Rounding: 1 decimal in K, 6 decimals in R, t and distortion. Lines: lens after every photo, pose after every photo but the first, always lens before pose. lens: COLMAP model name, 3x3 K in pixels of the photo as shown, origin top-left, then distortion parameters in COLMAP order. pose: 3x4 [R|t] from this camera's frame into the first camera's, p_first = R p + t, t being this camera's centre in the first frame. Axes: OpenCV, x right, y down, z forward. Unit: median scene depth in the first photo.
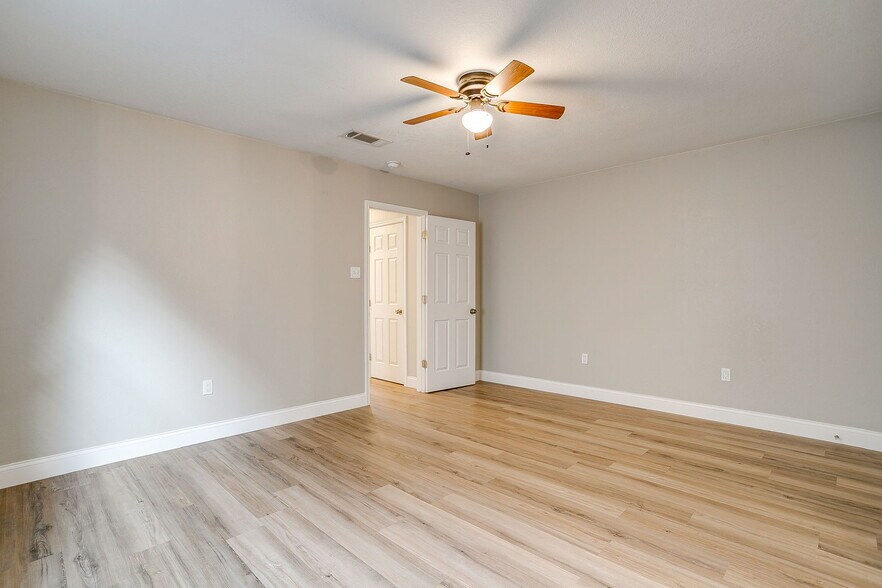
lens RADIAL K [[431.1, 0, 435.3], [0, 431.1, 294.5], [0, 0, 1]] dist [-0.056629, 0.029008]
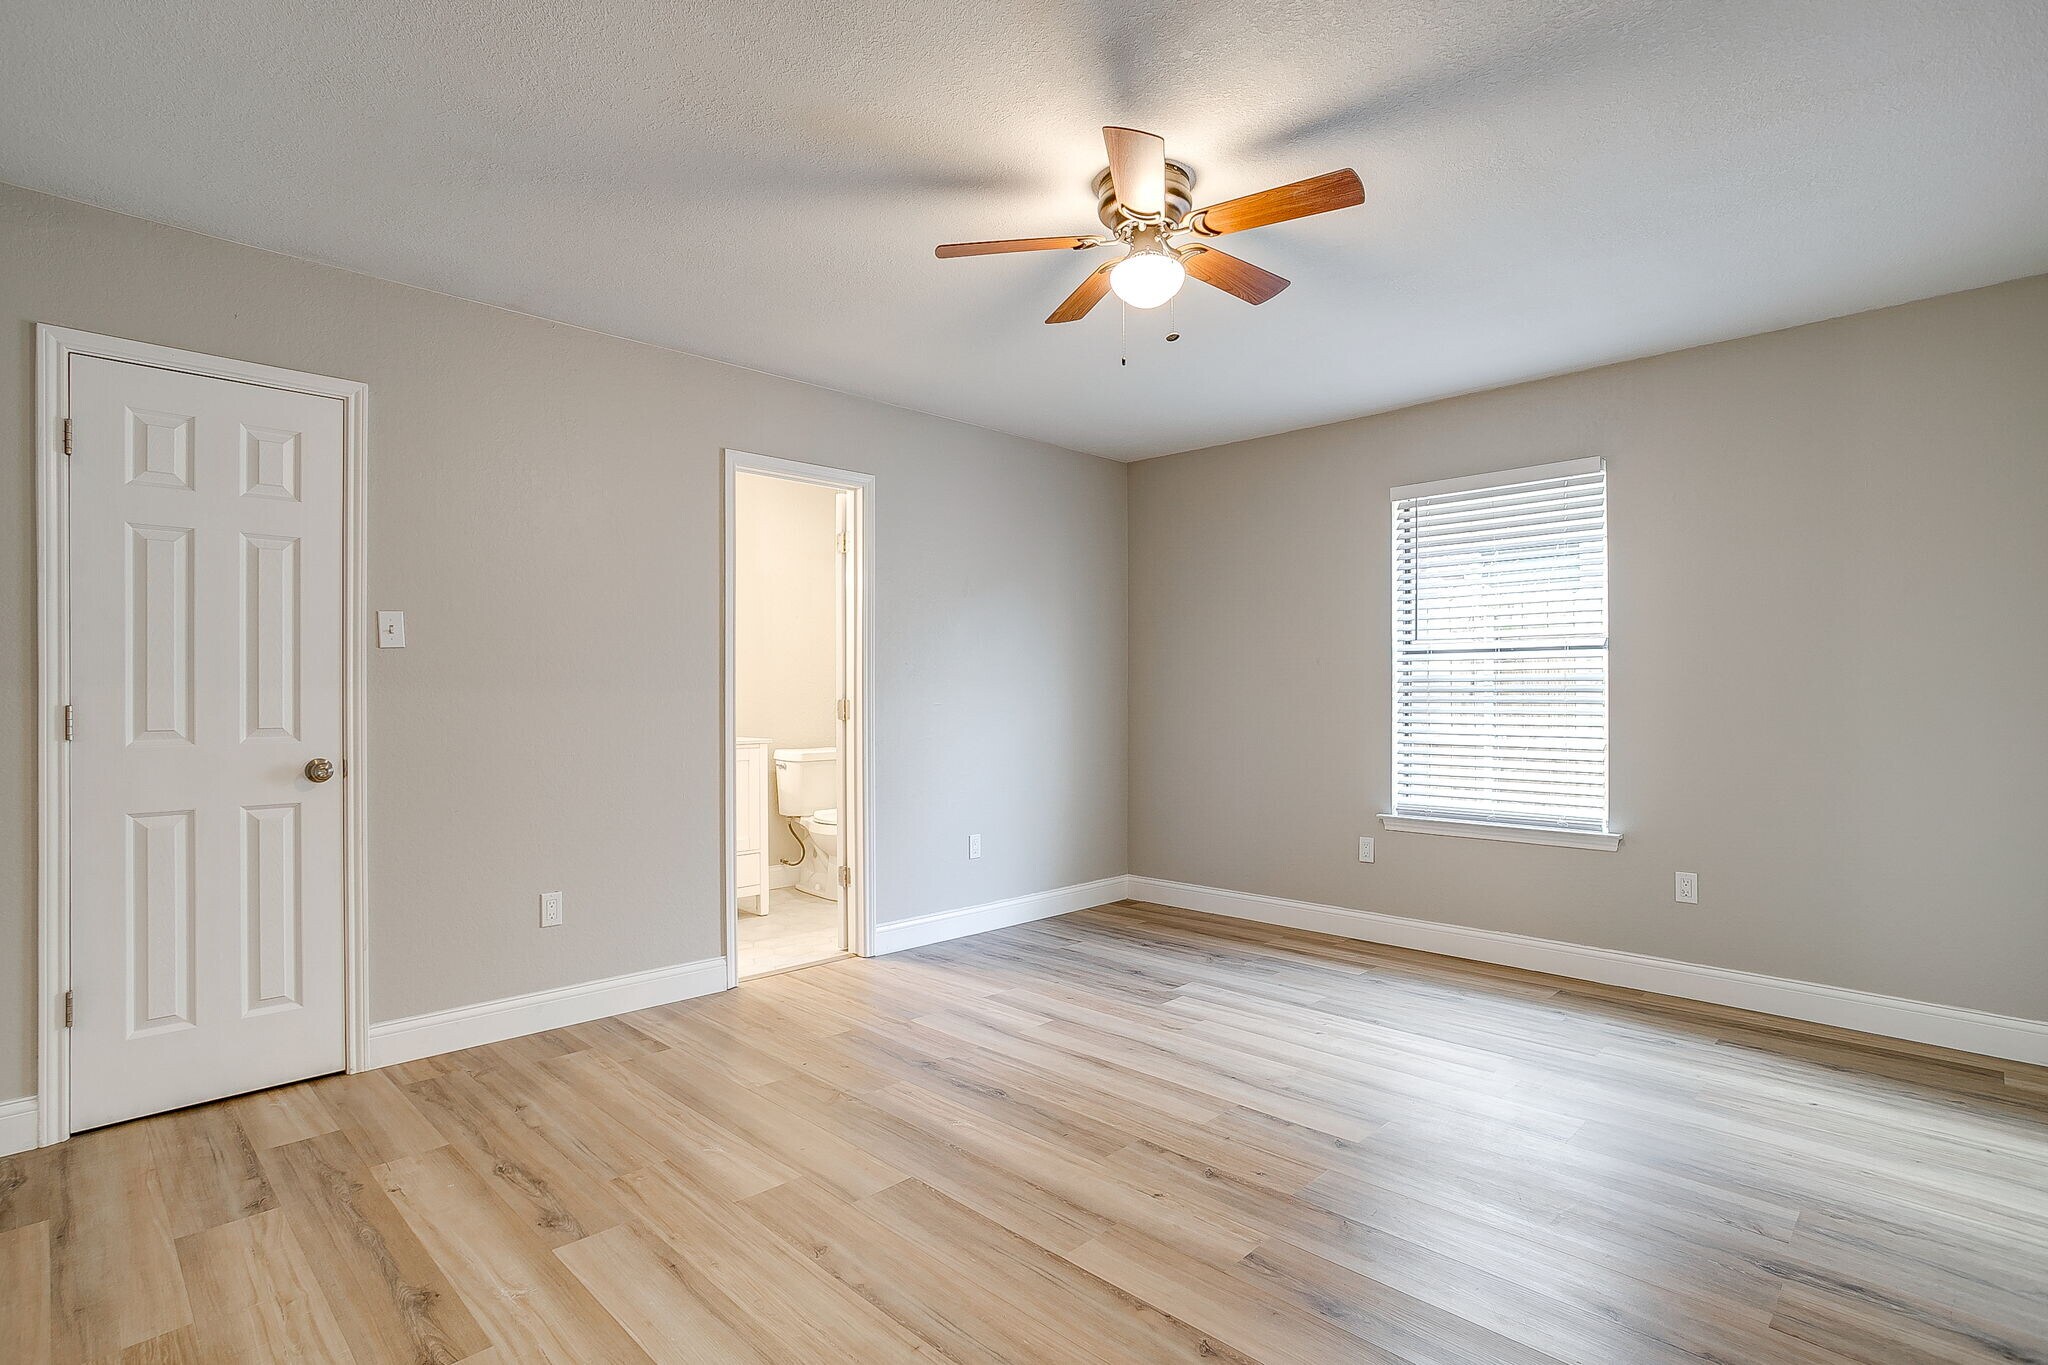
lens RADIAL K [[1001.1, 0, 1010.8], [0, 1001.1, 683.6], [0, 0, 1]] dist [-0.056629, 0.029008]
pose [[-0.999974, 0.007158, 0.000883, 0.238352], [0.007153, 0.999962, -0.004999, -0.009560], [-0.000919, -0.004992, -0.999987, 2.033383]]
